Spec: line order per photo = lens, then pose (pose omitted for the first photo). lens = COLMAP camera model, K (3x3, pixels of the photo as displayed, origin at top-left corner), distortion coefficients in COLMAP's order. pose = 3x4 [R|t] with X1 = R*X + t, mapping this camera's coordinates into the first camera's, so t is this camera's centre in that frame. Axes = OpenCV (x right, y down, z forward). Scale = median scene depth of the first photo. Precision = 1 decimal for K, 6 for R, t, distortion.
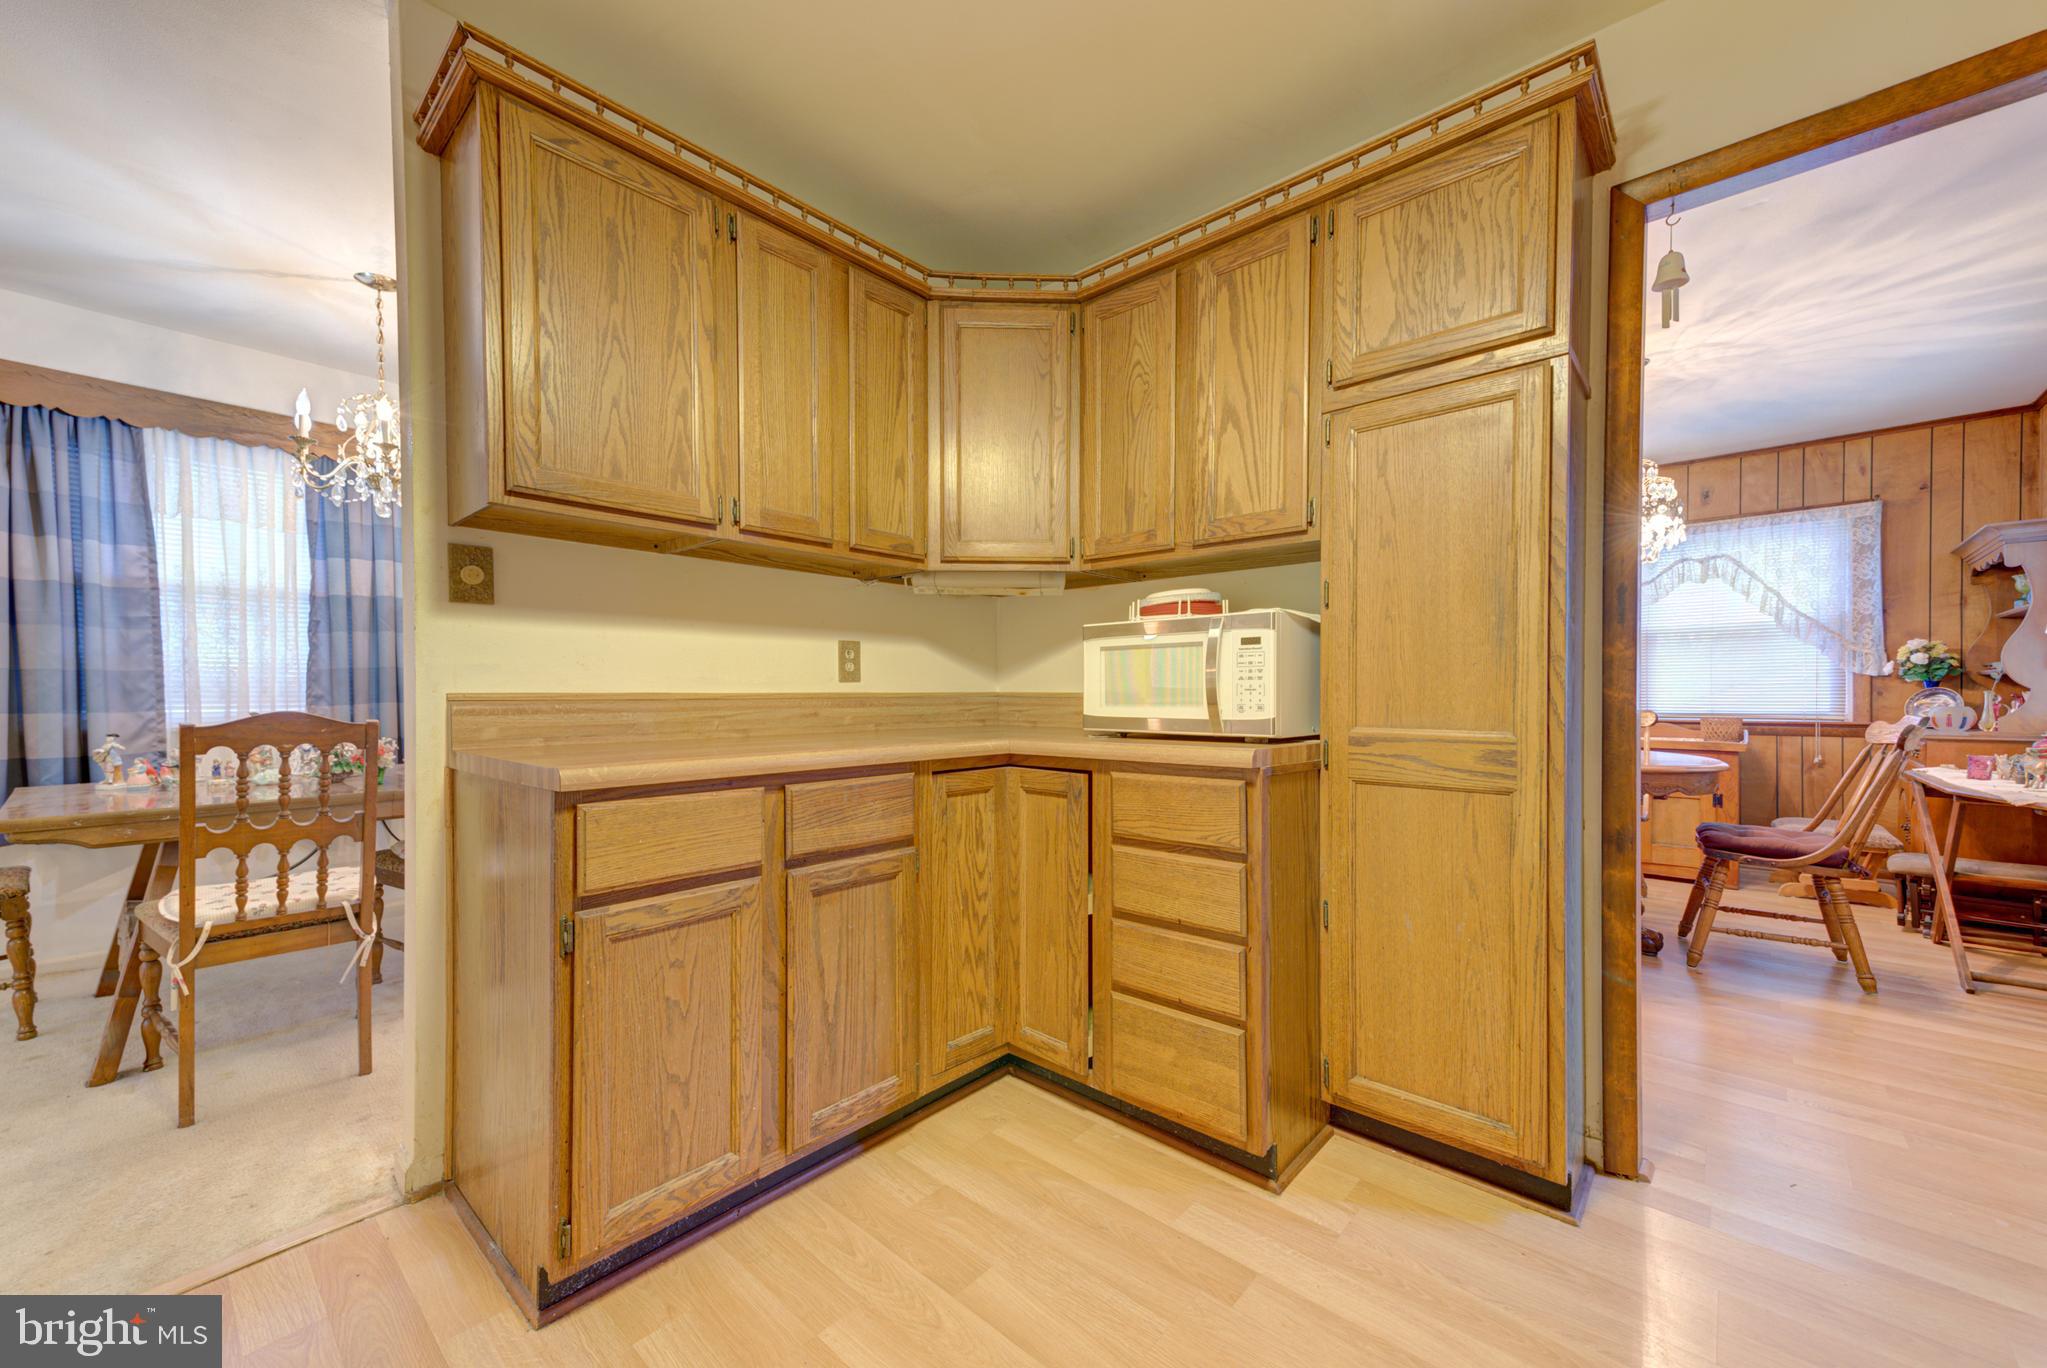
lens RADIAL K [[800.8, 0, 1030.2], [0, 800.8, 694.3], [0, 0, 1]] dist [0.011233, -0.000274]
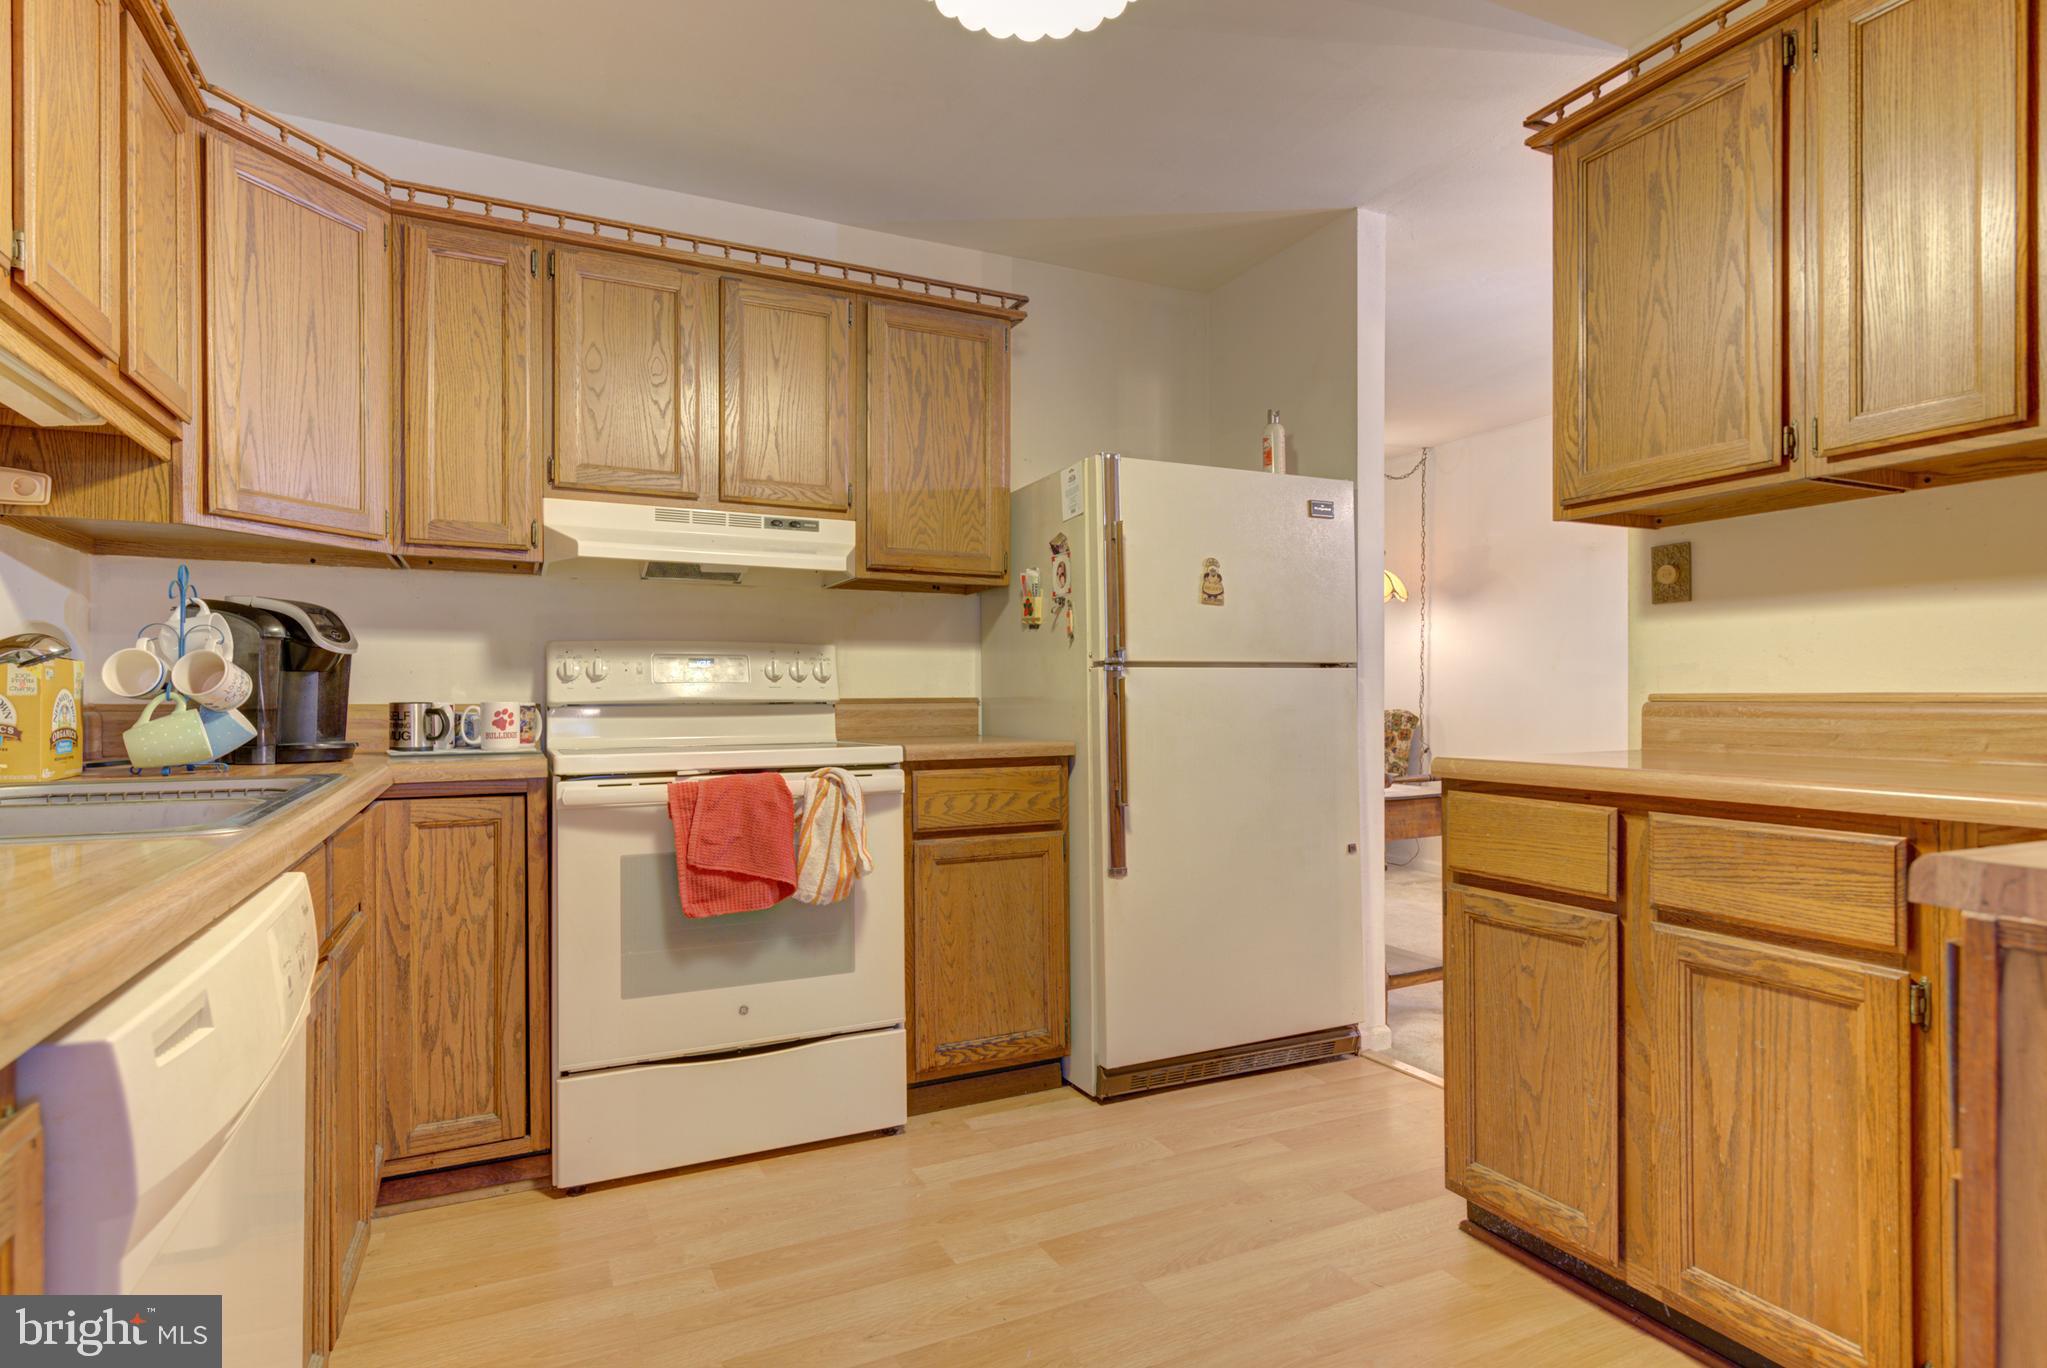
lens RADIAL K [[1109.1, 0, 1021.8], [0, 1109.1, 691.8], [0, 0, 1]] dist [0.005500, 0.000637]
pose [[-0.403662, 0.002414, -0.914905, 0.824486], [0.002751, 0.999995, 0.001424, -0.007215], [0.914904, -0.001942, -0.403667, 0.769690]]
